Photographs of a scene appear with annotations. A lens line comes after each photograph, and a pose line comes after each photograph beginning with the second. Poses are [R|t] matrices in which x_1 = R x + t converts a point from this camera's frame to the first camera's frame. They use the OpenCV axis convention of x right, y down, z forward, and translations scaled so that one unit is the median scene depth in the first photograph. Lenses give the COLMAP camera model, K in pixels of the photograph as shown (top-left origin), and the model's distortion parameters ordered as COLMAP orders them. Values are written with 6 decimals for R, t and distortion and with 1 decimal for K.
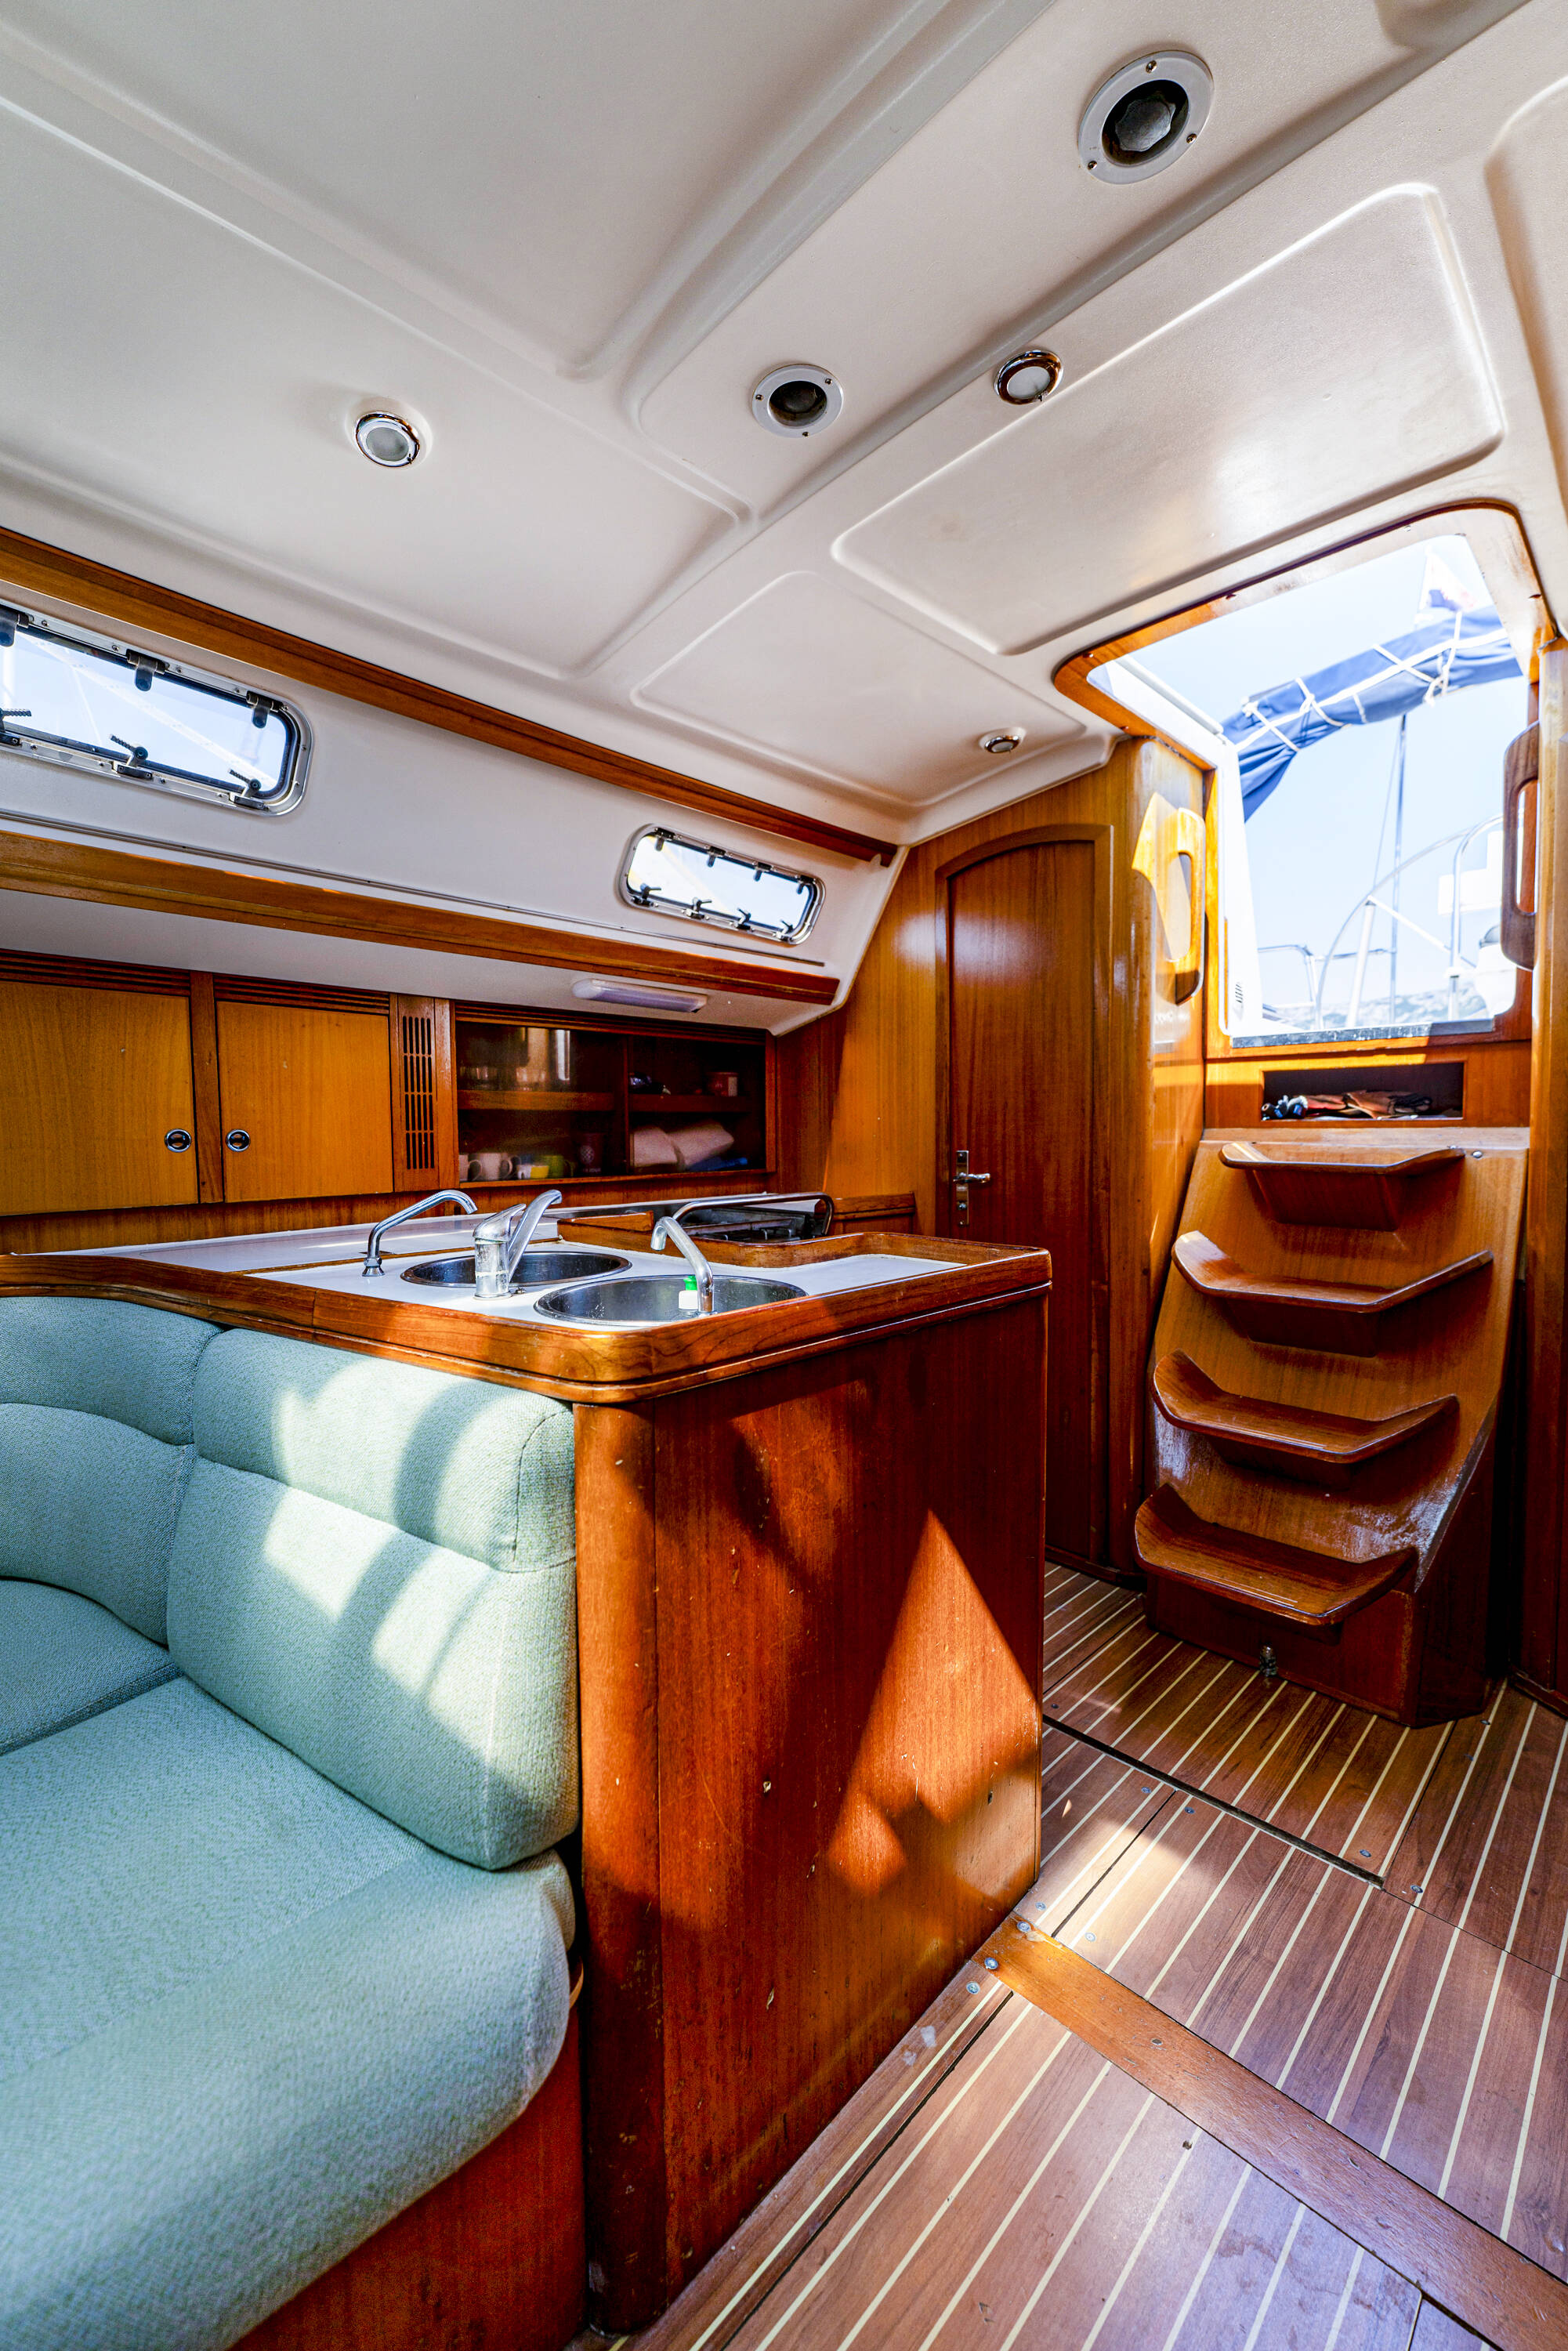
lens RADIAL K [[946.1, 0, 736.2], [0, 946.1, 1145.4], [0, 0, 1]] dist [-0.002647, -0.000020]
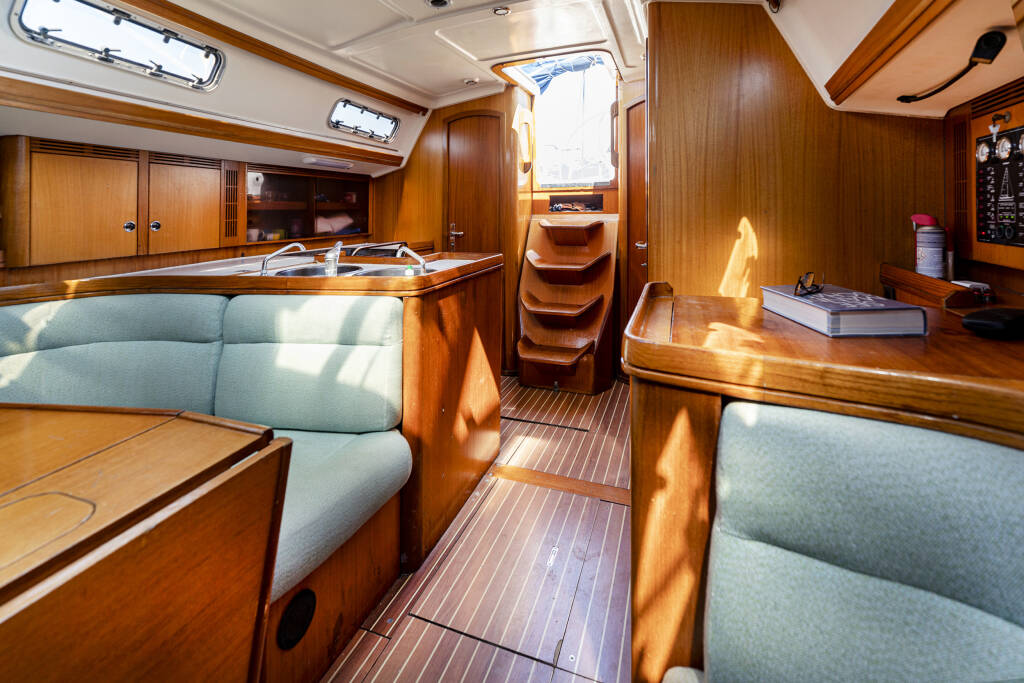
lens RADIAL K [[476.2, 0, 523.7], [0, 476.2, 210.4], [0, 0, 1]] dist [-0.000204, -0.000039]
pose [[0.882965, -0.007561, 0.469378, -0.270225], [0.017434, 0.999709, -0.016693, -0.007578], [-0.469115, 0.022922, 0.882840, -0.358155]]
